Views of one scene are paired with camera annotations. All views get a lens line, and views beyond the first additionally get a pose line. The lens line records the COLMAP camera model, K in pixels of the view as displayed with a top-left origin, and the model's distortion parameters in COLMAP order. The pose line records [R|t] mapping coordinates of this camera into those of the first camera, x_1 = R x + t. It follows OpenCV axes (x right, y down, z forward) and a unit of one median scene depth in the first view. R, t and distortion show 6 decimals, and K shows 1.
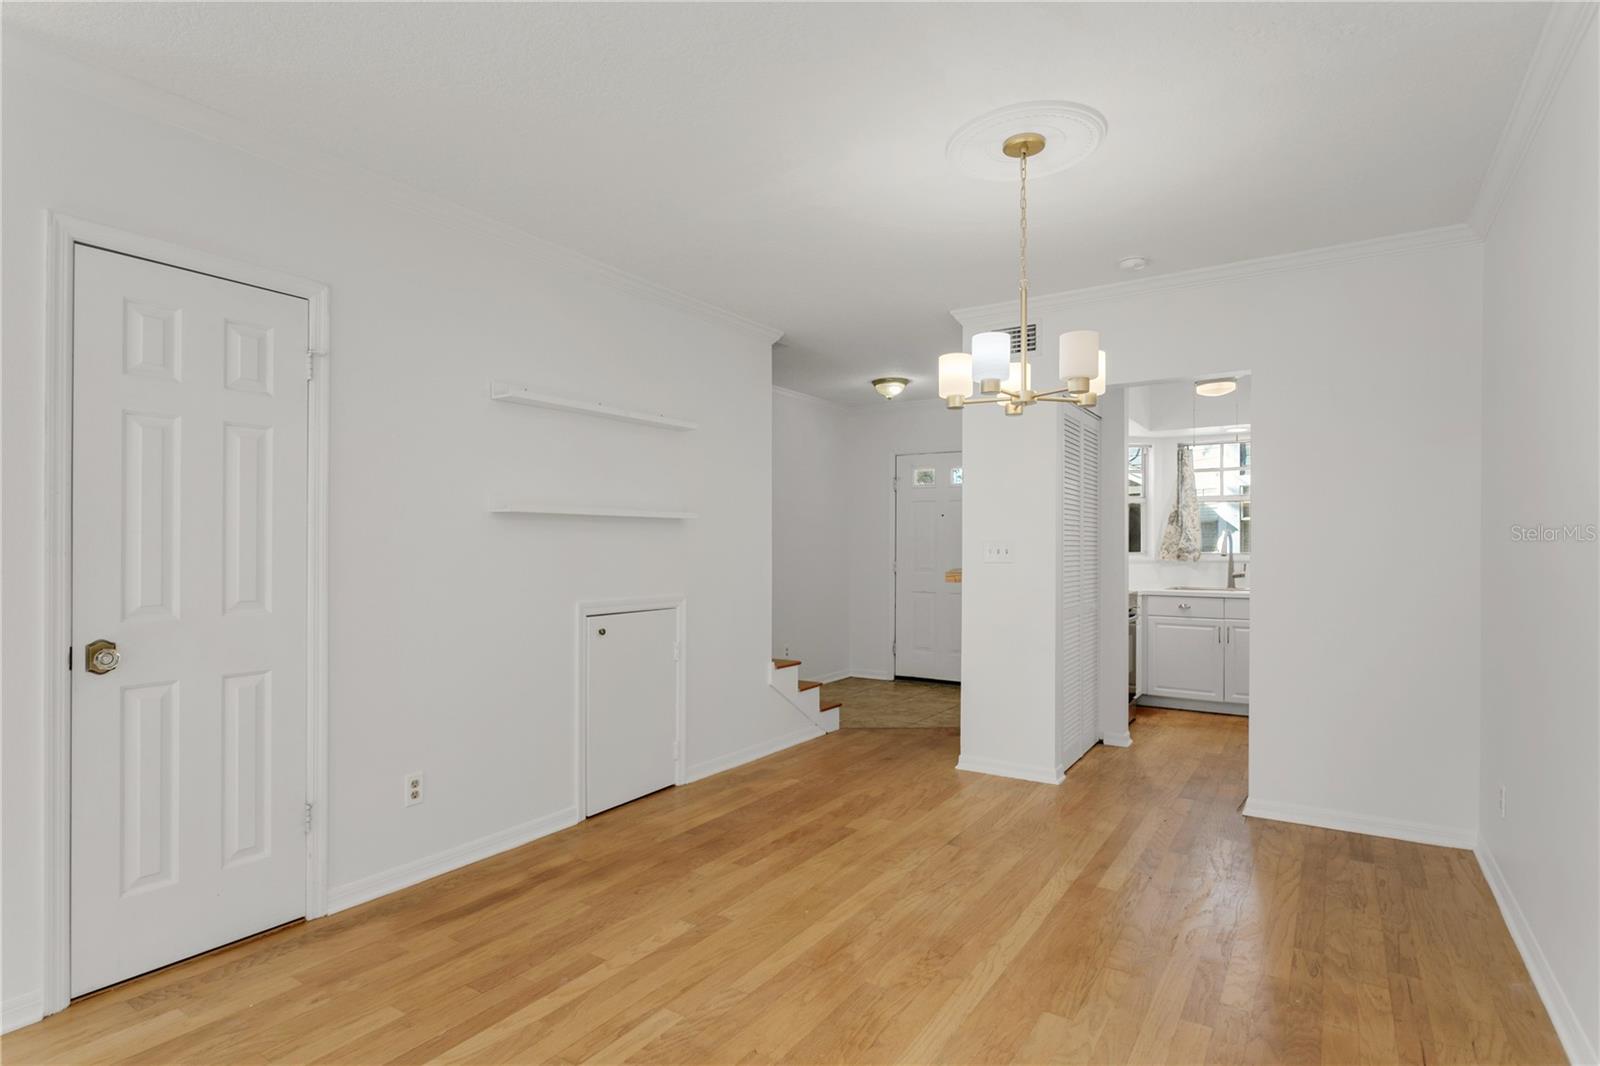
lens RADIAL K [[811.9, 0, 784.9], [0, 811.9, 548.3], [0, 0, 1]] dist [-0.013469, 0.000919]
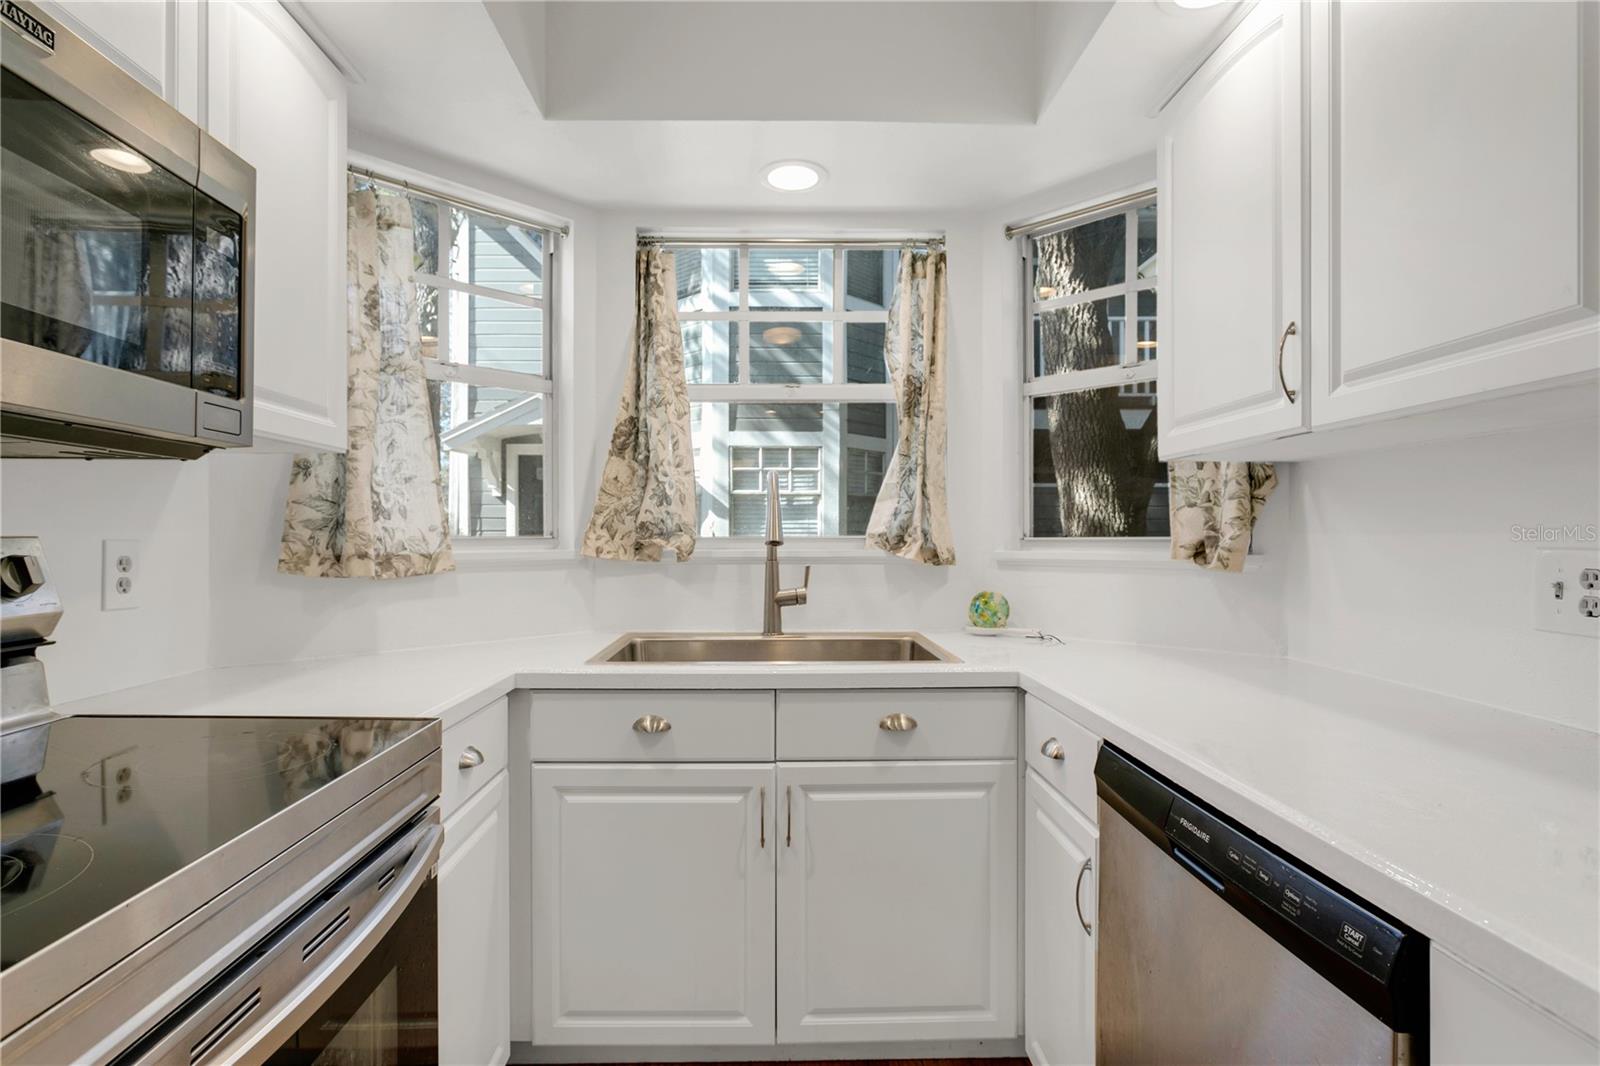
lens RADIAL K [[769.2, 0, 776.2], [0, 769.2, 535.2], [0, 0, 1]] dist [0.000001, 0.000743]
pose [[0.821896, -0.000552, 0.569638, 0.606616], [0.001442, 0.999998, -0.001112, 0.009285], [-0.569636, 0.001735, 0.821895, 1.214909]]
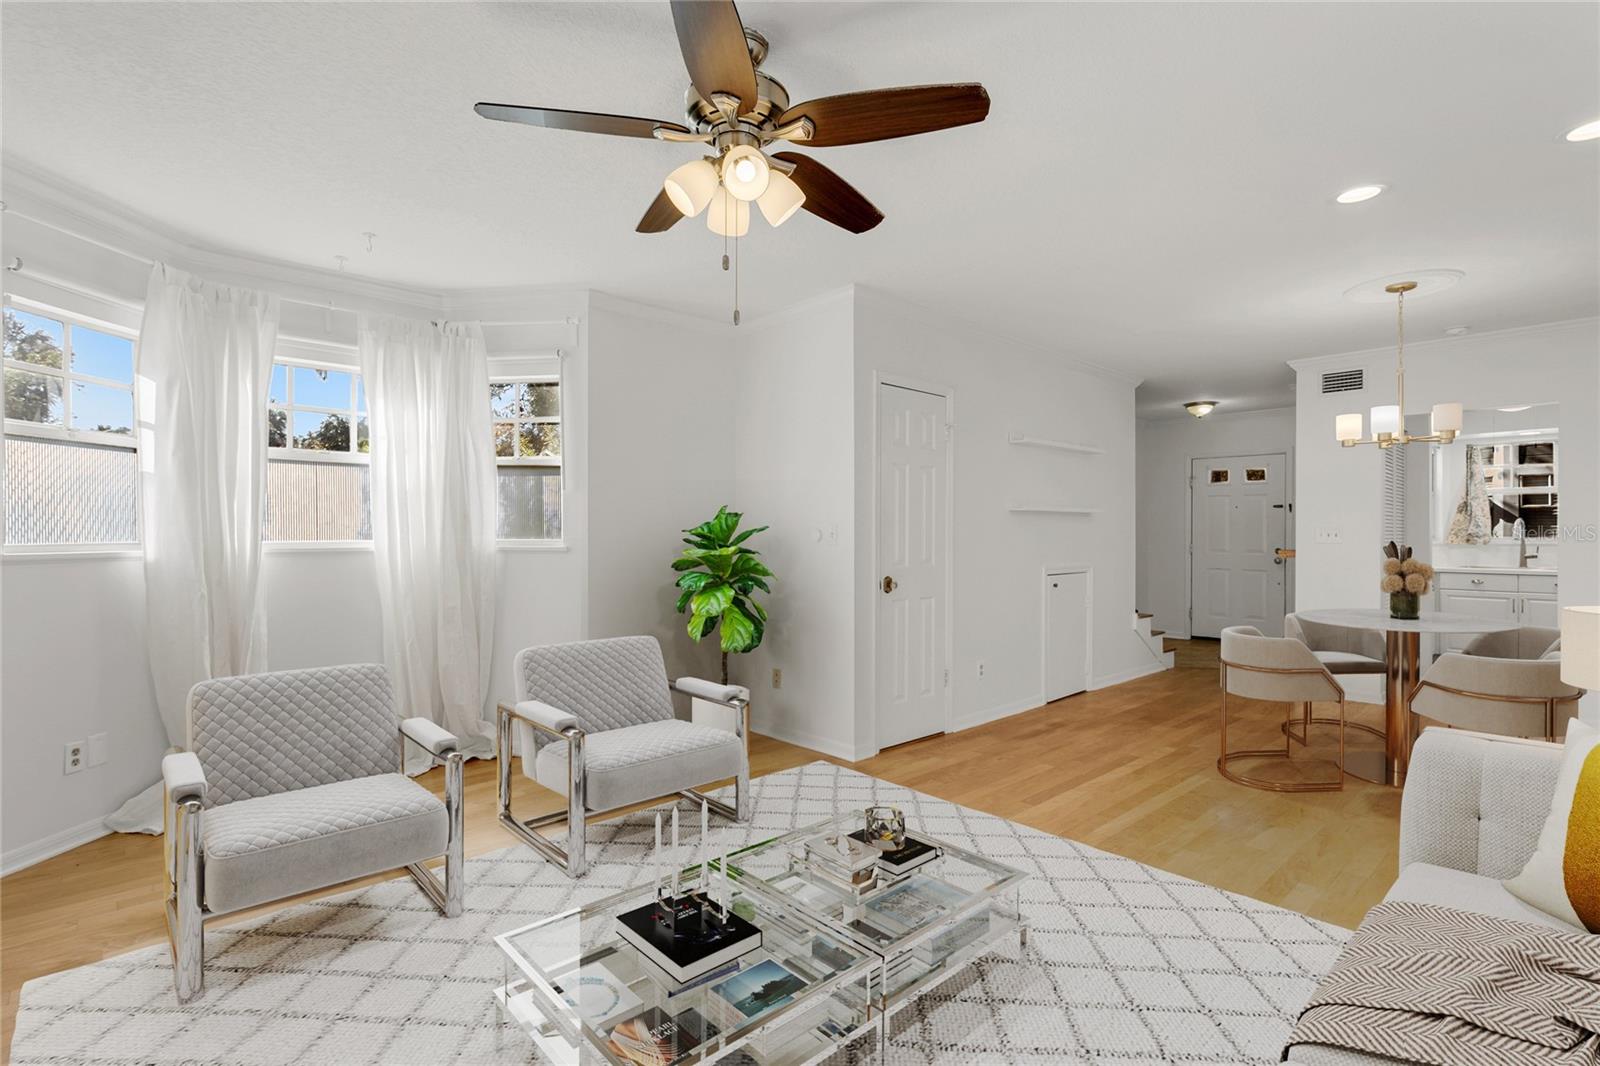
lens RADIAL K [[747.2, 0, 800.0], [0, 747.2, 533.0], [0, 0, 1]] dist [0.005637, 0.000824]
pose [[0.972353, -0.000513, -0.233517, -0.365905], [-0.000503, 0.999991, -0.004288, 0.007693], [0.233517, 0.004287, 0.972343, -0.524249]]
